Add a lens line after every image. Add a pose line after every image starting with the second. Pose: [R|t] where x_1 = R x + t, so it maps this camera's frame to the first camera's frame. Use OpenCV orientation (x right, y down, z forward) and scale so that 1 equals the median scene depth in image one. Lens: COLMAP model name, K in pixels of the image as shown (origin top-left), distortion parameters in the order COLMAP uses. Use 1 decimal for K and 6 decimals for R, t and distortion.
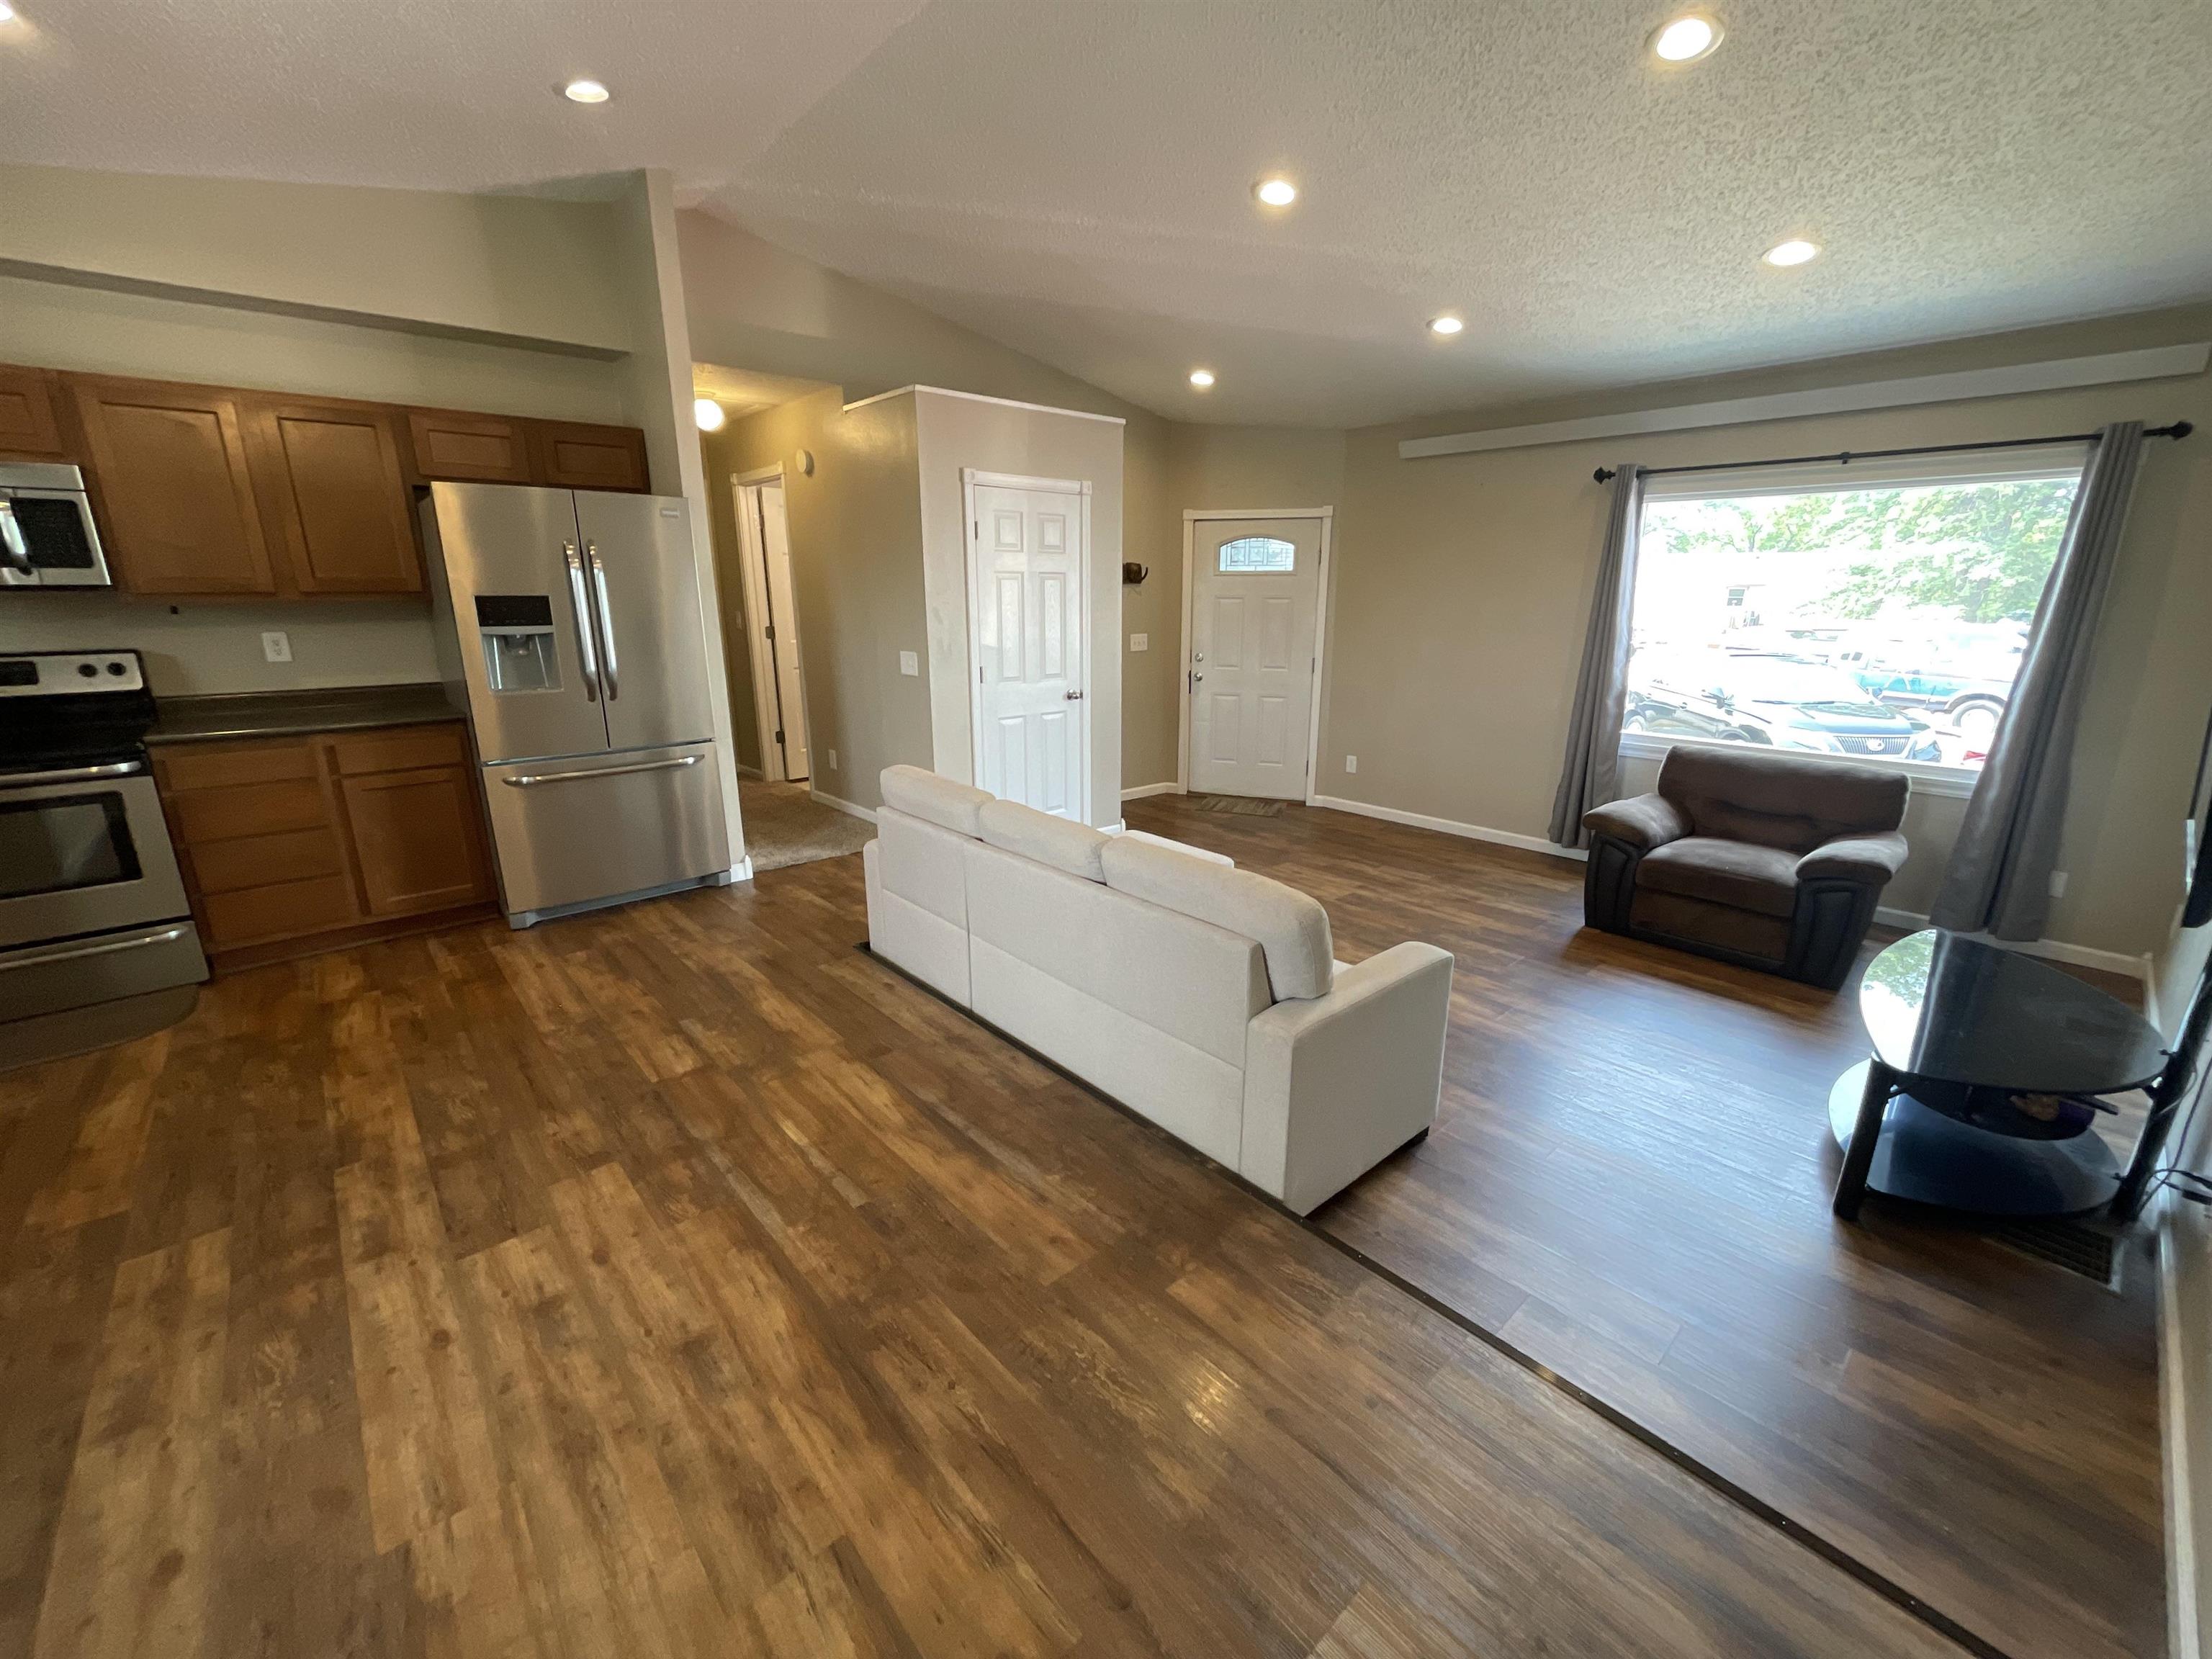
lens RADIAL K [[894.2, 0, 1106.5], [0, 894.2, 829.0], [0, 0, 1]] dist [-0.002760, 0.000254]
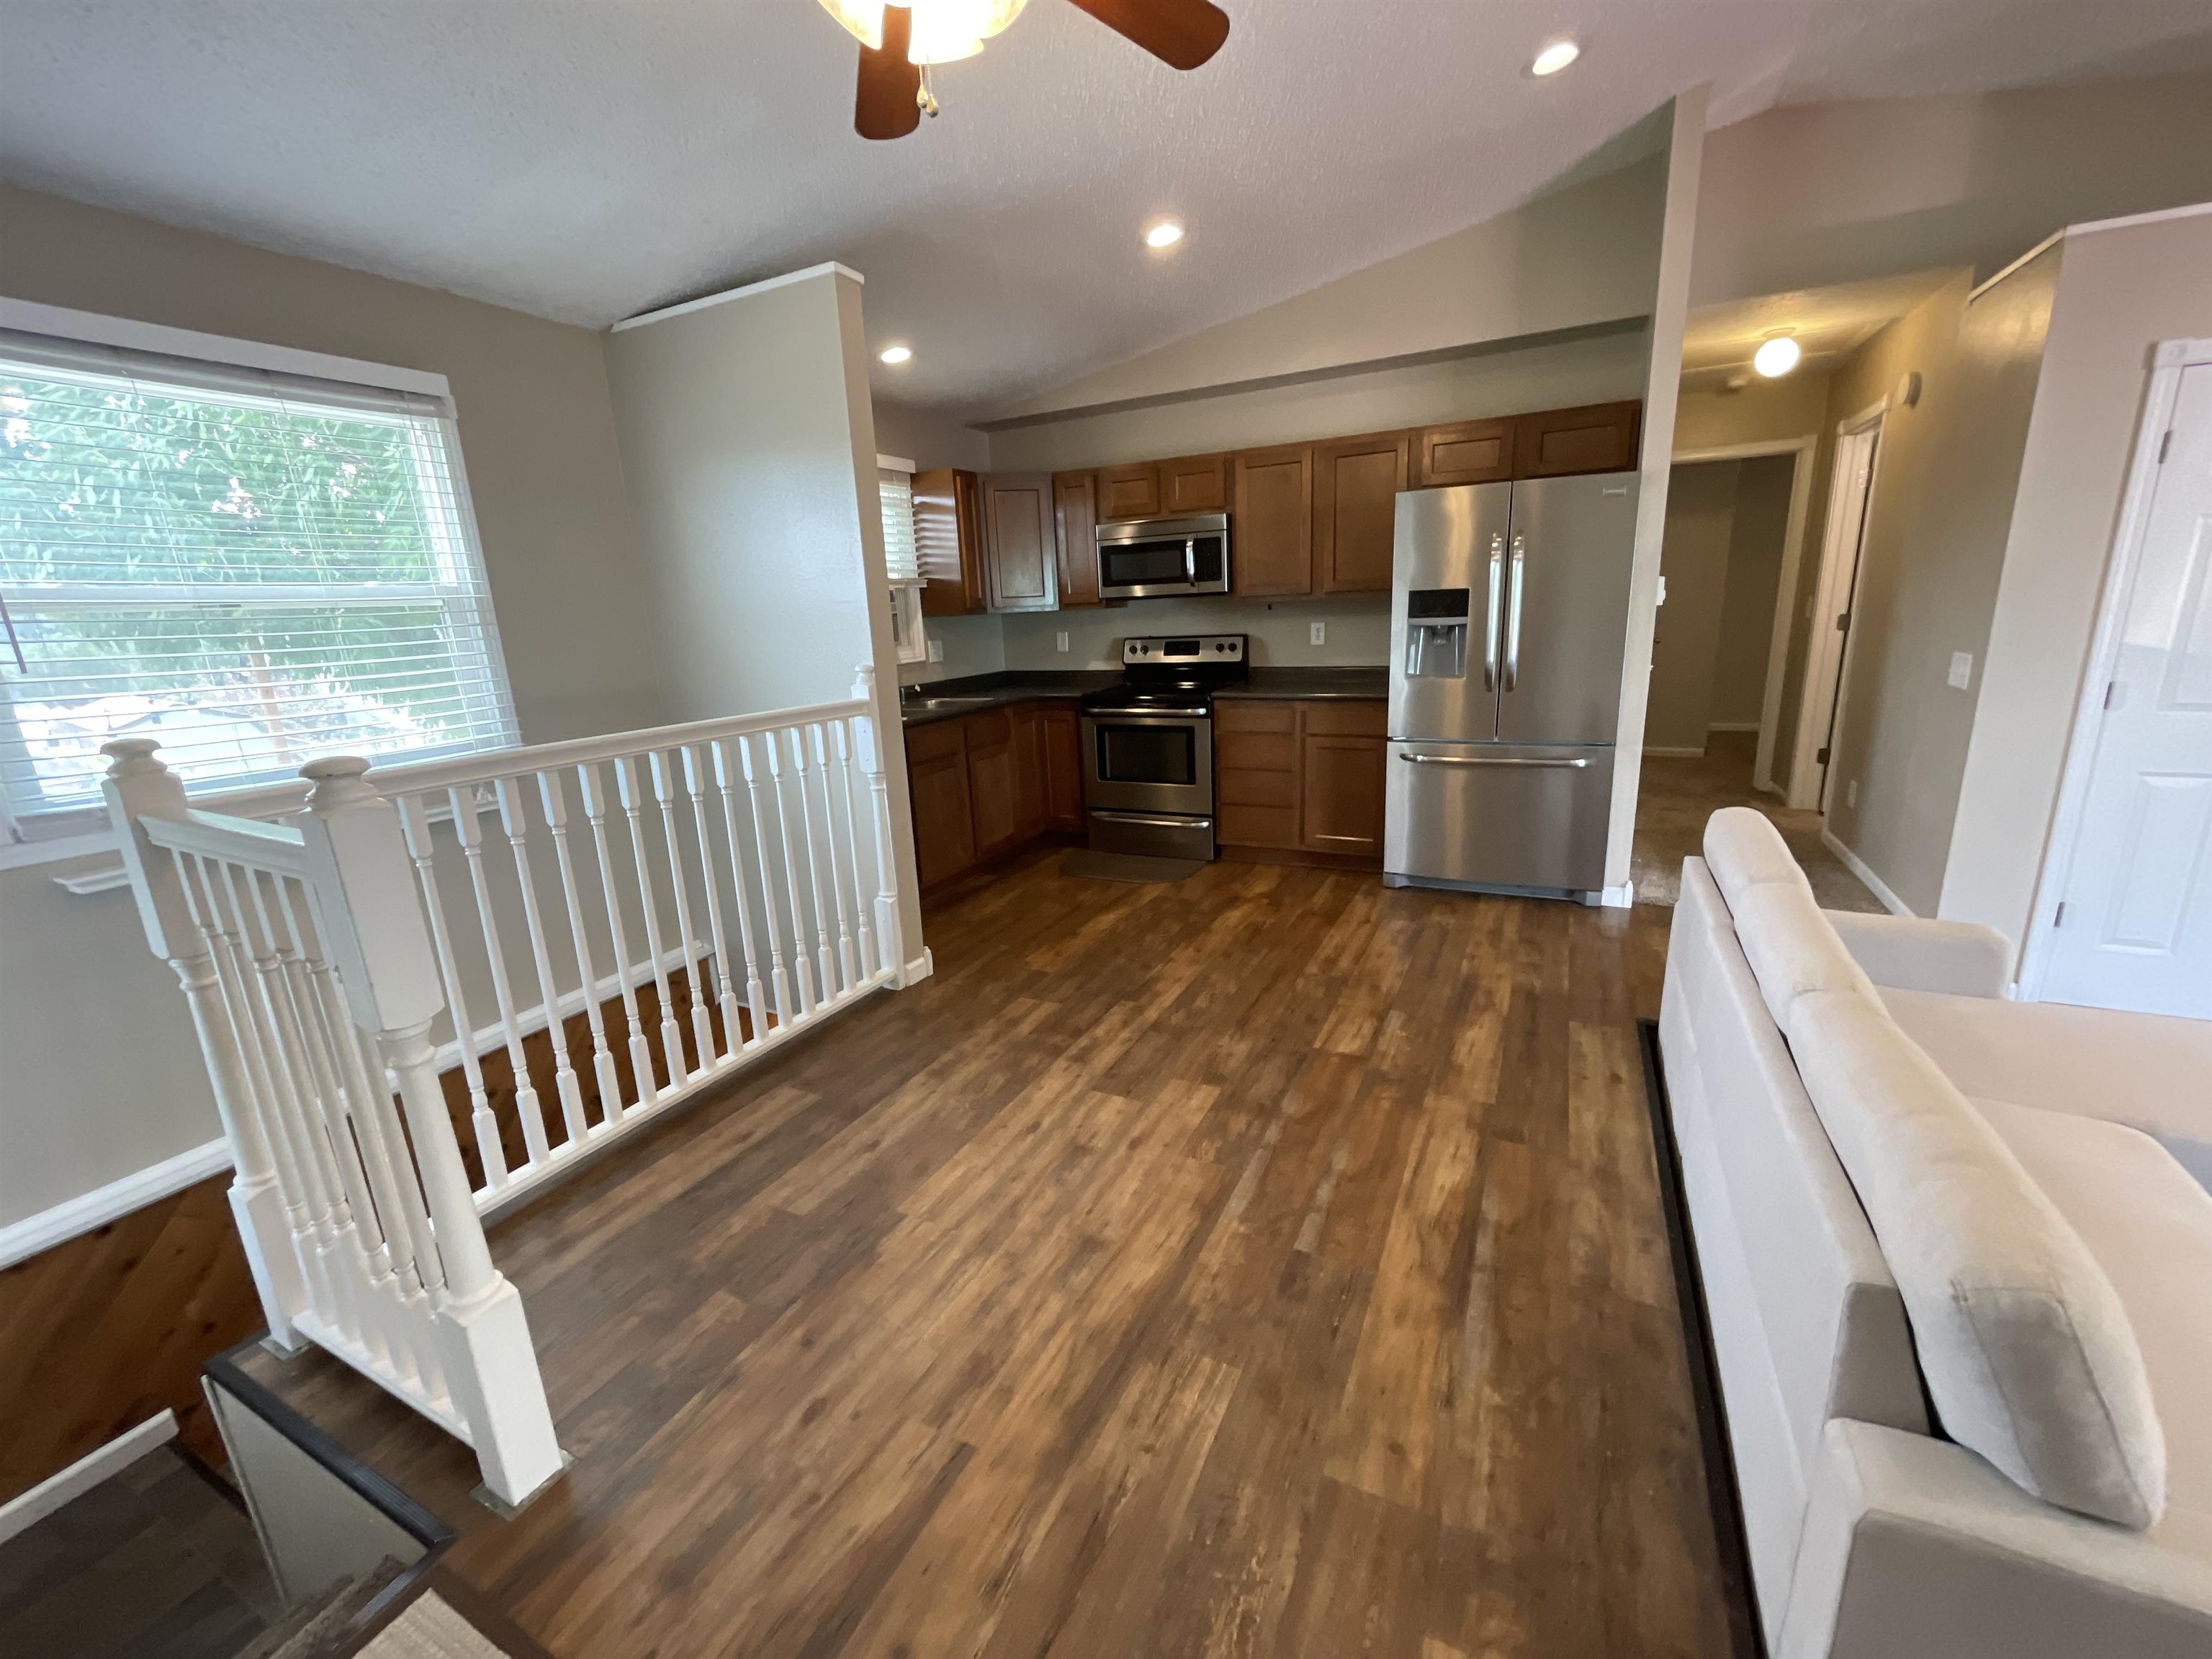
lens RADIAL K [[894.2, 0, 1109.7], [0, 894.2, 830.1], [0, 0, 1]] dist [-0.002760, 0.000254]
pose [[0.366139, 0.211533, -0.906198, 0.294053], [-0.197546, 0.969293, 0.146445, -0.071011], [0.909350, 0.125397, 0.396684, 0.296920]]
